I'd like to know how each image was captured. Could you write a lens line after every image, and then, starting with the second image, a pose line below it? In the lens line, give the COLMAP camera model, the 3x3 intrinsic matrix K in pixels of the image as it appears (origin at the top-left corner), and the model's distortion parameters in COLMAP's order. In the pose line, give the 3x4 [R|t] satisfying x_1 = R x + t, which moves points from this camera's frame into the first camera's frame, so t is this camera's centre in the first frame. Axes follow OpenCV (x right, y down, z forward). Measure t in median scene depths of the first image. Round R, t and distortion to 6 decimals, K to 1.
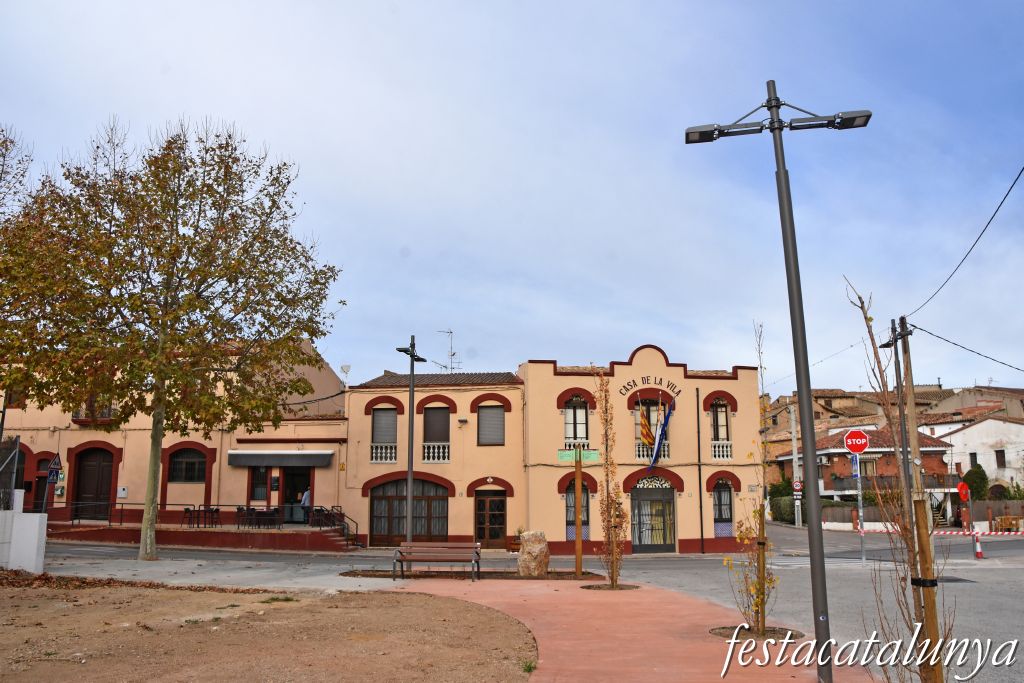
lens RADIAL K [[827.0, 0, 512.0], [0, 827.0, 341.5], [0, 0, 1]] dist [-0.135859, 0.007652]
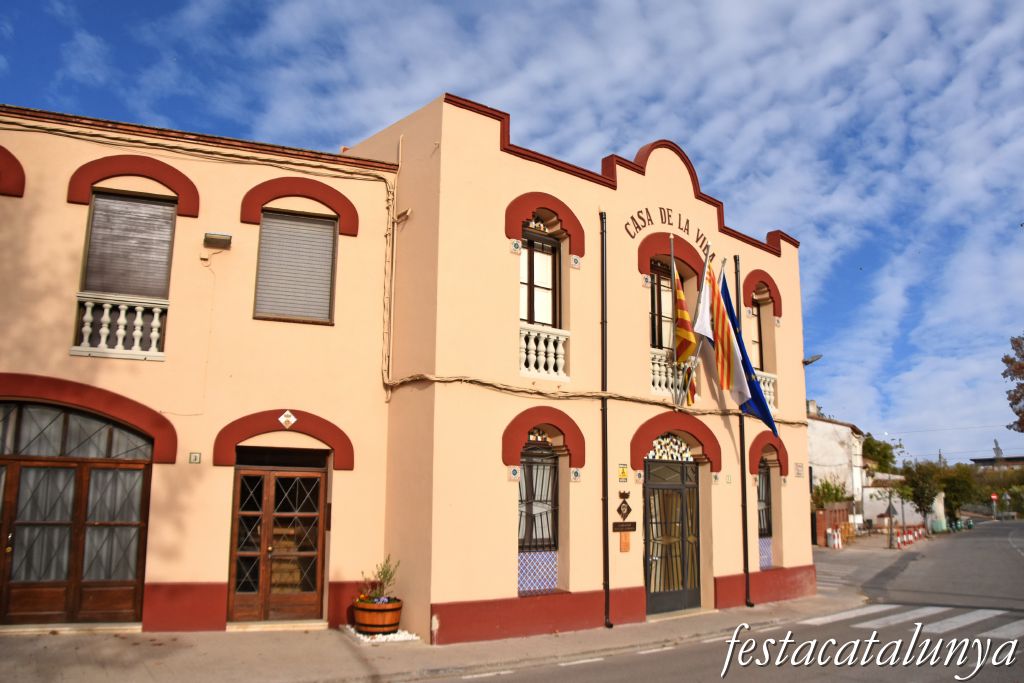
lens RADIAL K [[827.0, 0, 512.0], [0, 827.0, 341.5], [0, 0, 1]] dist [-0.135859, 0.007652]
pose [[0.841011, 0.112265, 0.529242, -0.129219], [-0.112347, 0.993149, -0.032143, 0.134227], [-0.529225, -0.032426, 0.847862, 0.652358]]
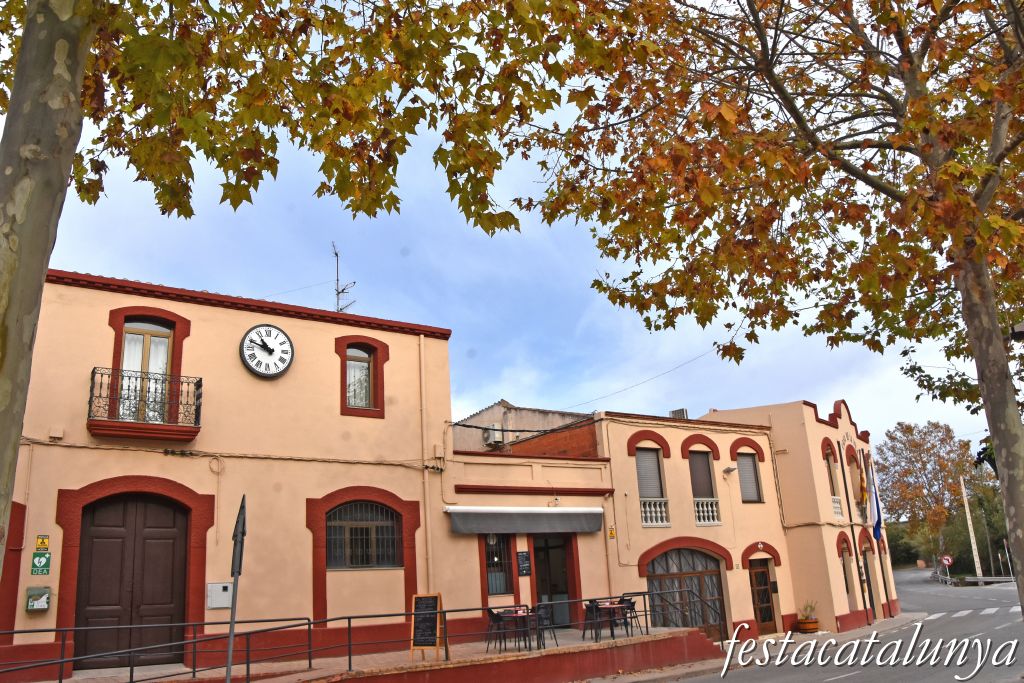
lens RADIAL K [[827.0, 0, 512.0], [0, 827.0, 341.5], [0, 0, 1]] dist [-0.135859, 0.007652]
pose [[0.701935, 0.170462, 0.691541, -0.748351], [-0.068367, 0.982580, -0.172807, 0.123606], [-0.708952, 0.074020, 0.701362, 0.600357]]
